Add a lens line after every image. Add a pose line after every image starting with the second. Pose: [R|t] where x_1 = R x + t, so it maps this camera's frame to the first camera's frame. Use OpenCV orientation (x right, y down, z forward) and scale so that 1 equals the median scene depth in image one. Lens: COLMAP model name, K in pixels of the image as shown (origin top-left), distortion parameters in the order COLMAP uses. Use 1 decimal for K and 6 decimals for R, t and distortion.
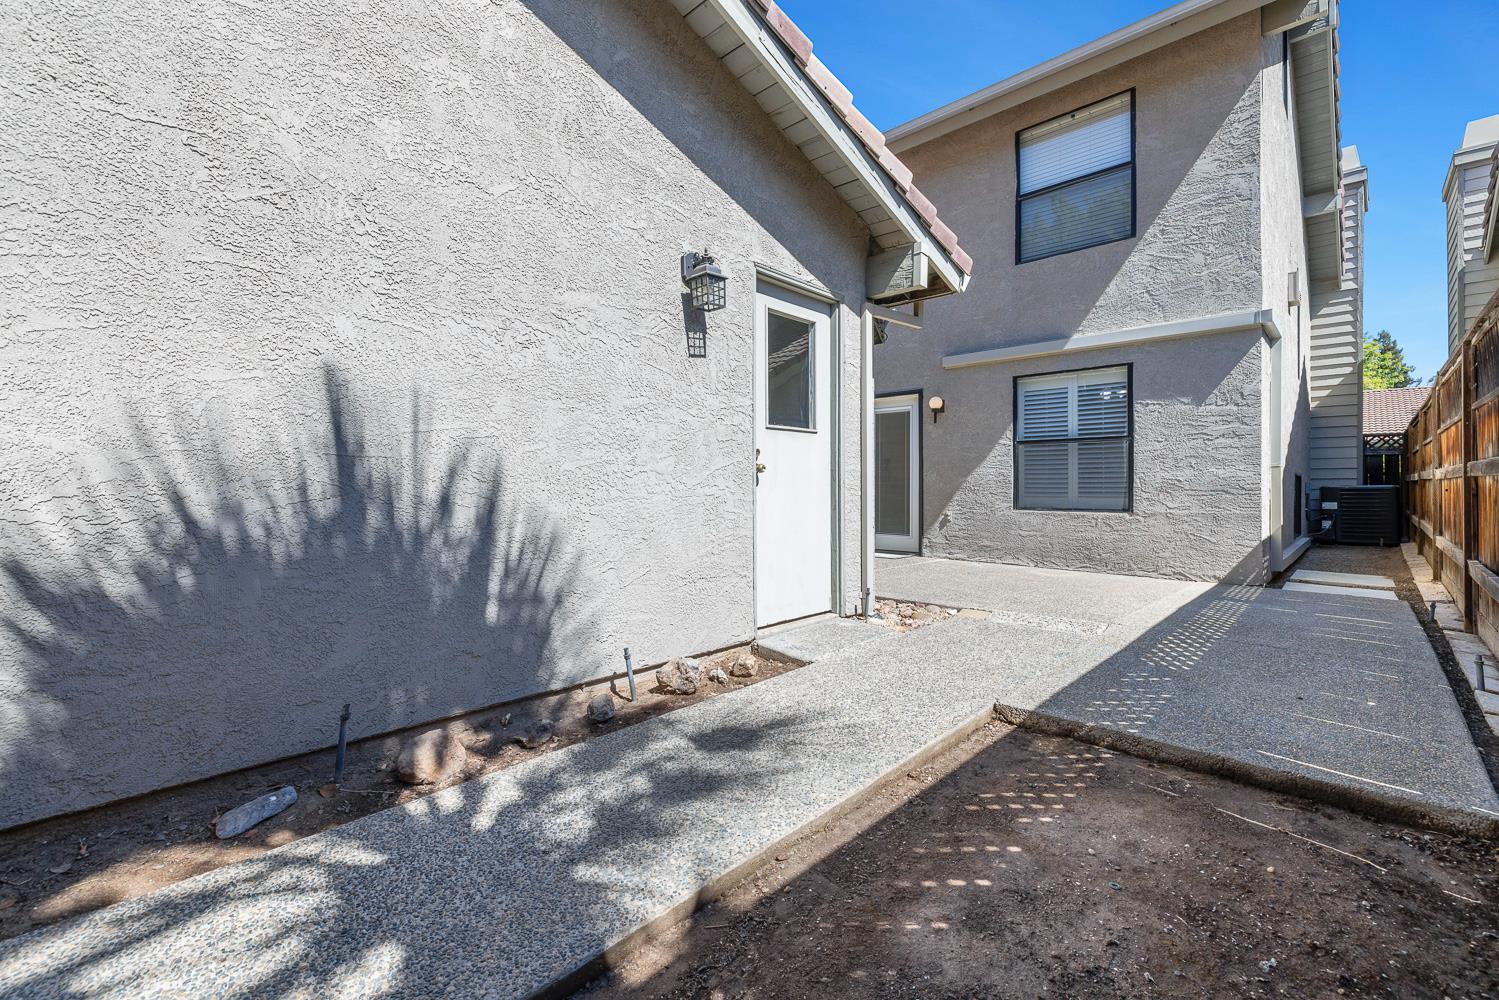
lens RADIAL K [[632.7, 0, 750.1], [0, 632.7, 483.2], [0, 0, 1]] dist [0.001230, 0.000383]
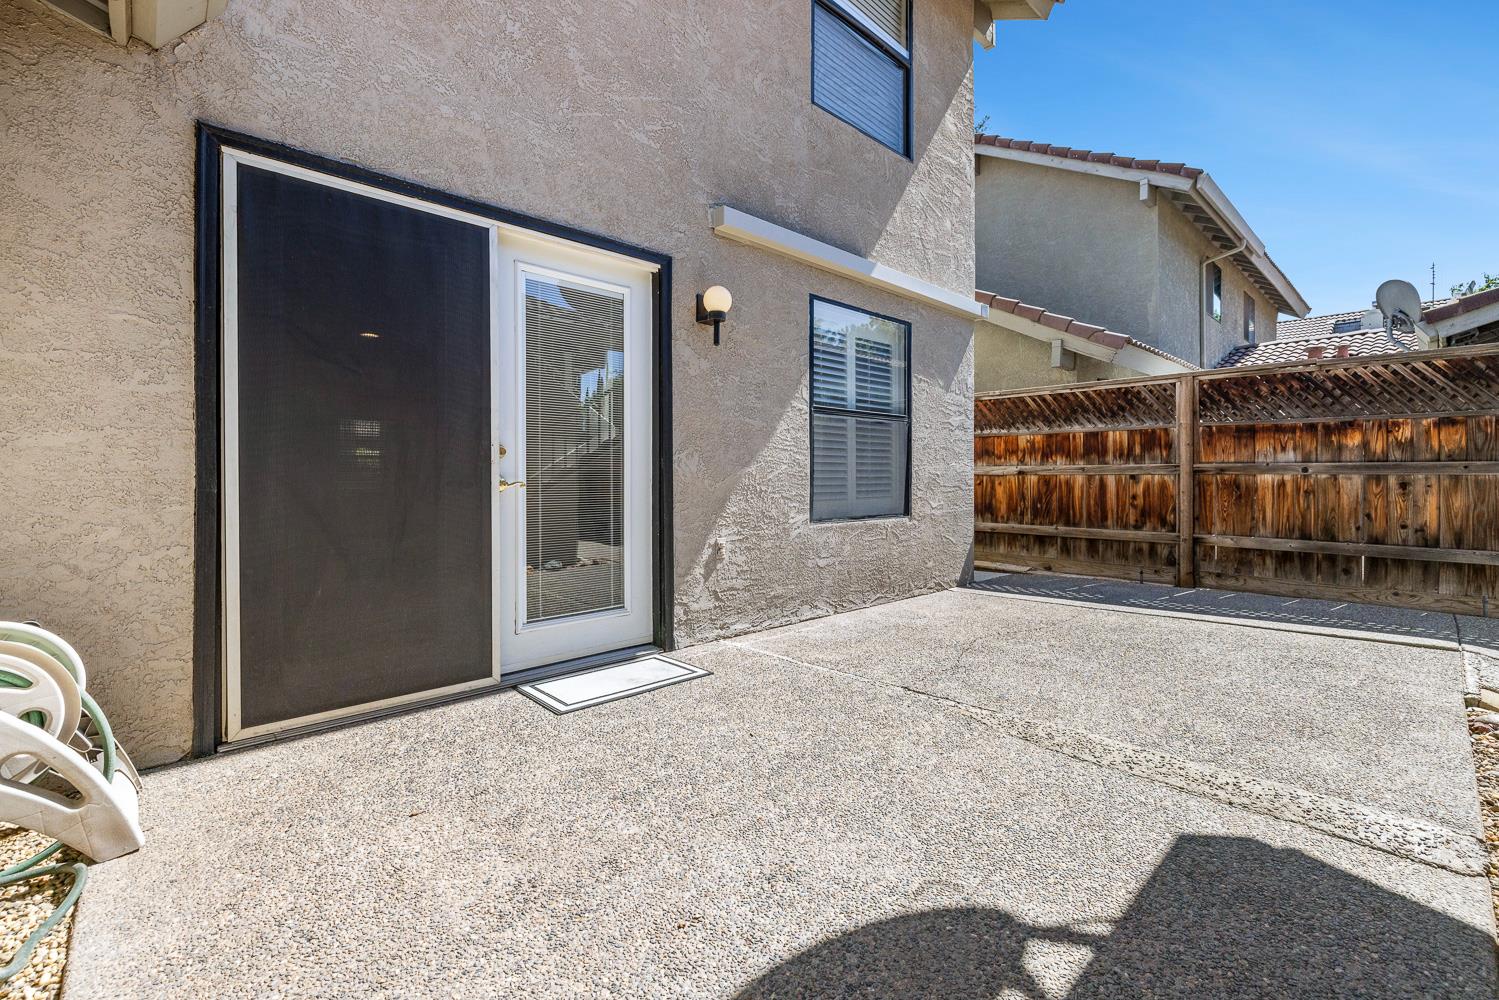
lens RADIAL K [[647.9, 0, 752.3], [0, 647.9, 479.2], [0, 0, 1]] dist [0.000827, 0.000218]
pose [[0.056865, -0.002877, 0.998378, -0.207277], [-0.003538, 0.999989, 0.003083, -0.000880], [-0.998376, -0.003707, 0.056855, 1.188140]]
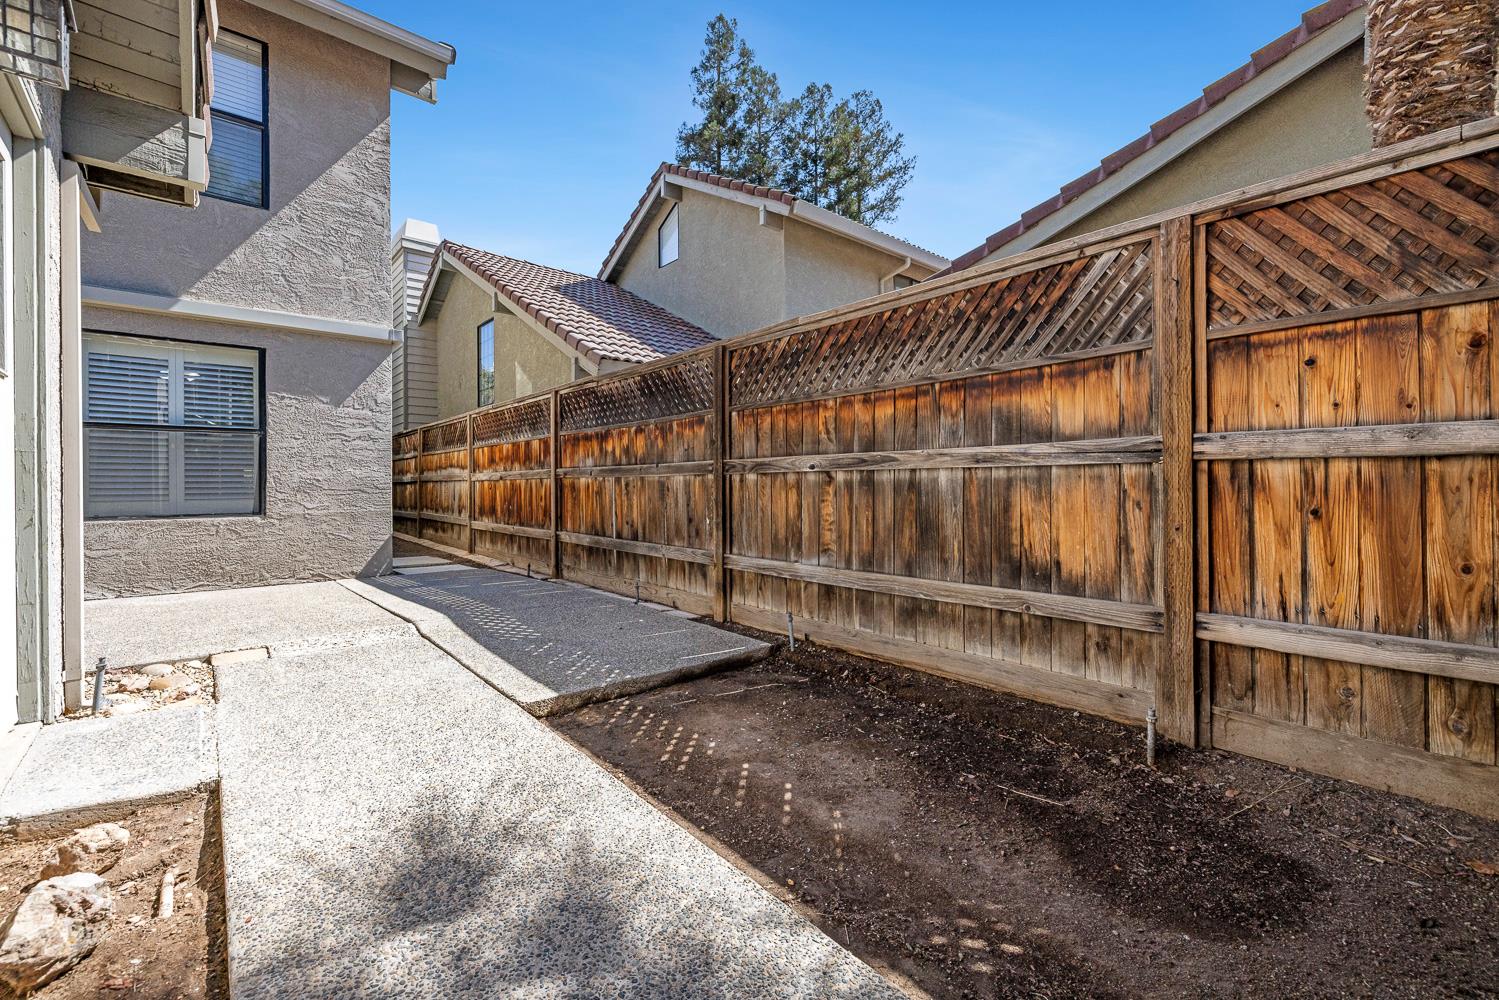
lens RADIAL K [[632.7, 0, 750.1], [0, 632.7, 483.2], [0, 0, 1]] dist [0.001230, 0.000383]
pose [[0.101426, 0.004086, 0.994835, -0.226163], [0.001540, 0.999990, -0.004265, 0.005709], [-0.994842, 0.001965, 0.101418, 0.233355]]
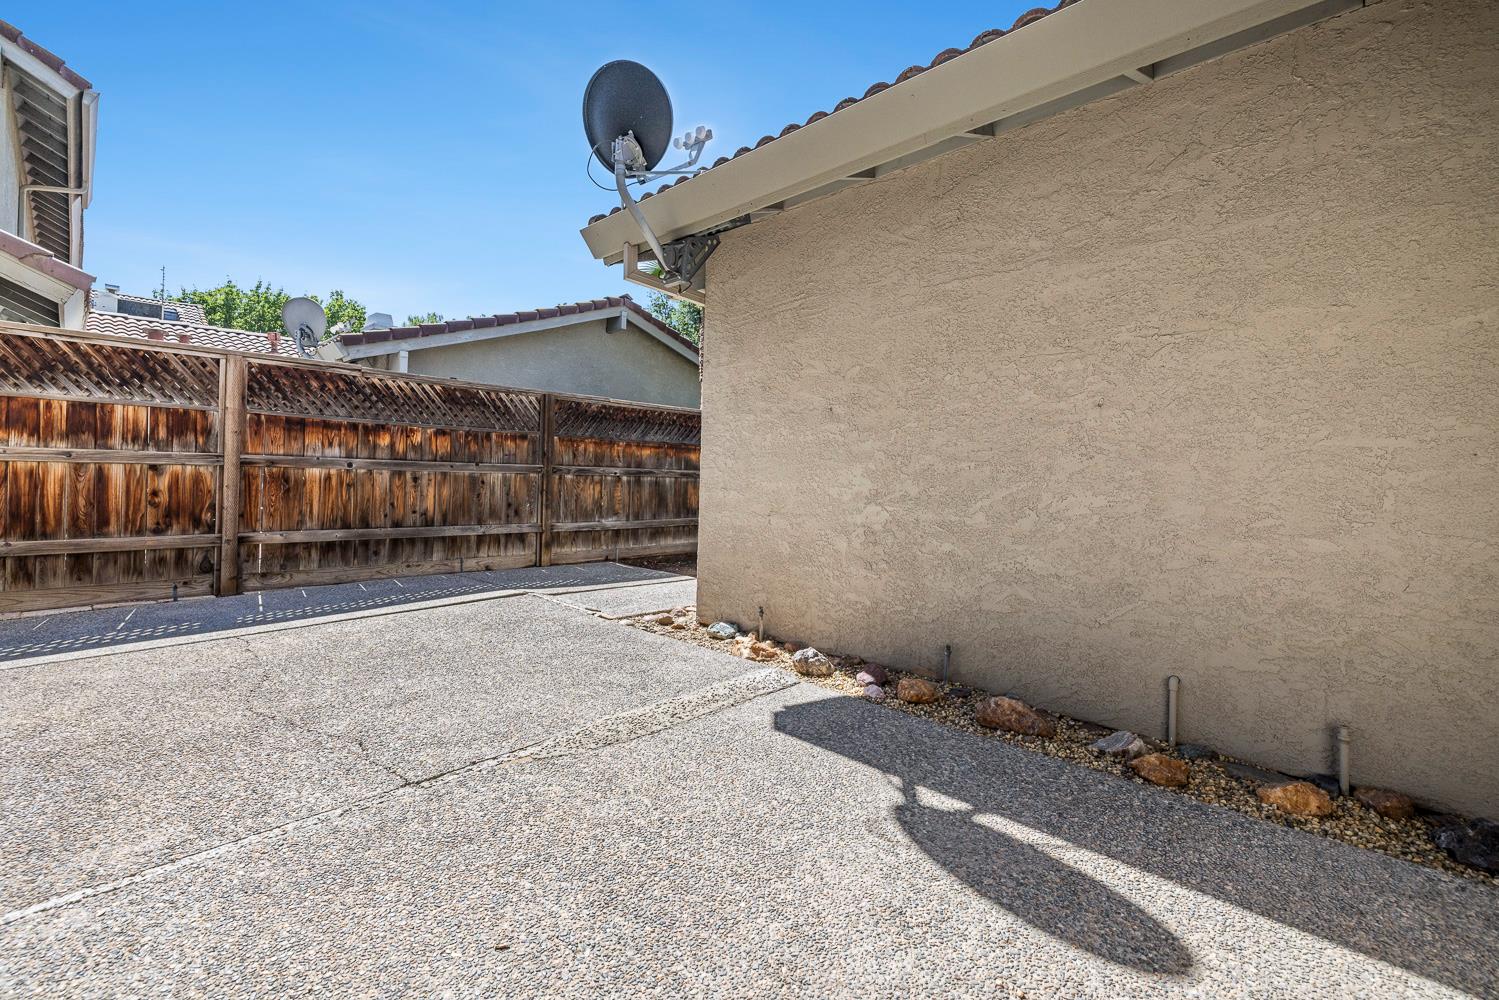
lens RADIAL K [[638.5, 0, 752.6], [0, 638.5, 472.8], [0, 0, 1]] dist [0.000856, 0.000080]
pose [[-0.999746, -0.022510, -0.000737, 0.090471], [-0.022499, 0.999667, -0.012638, -0.003114], [0.001021, -0.012618, -0.999920, 1.415892]]
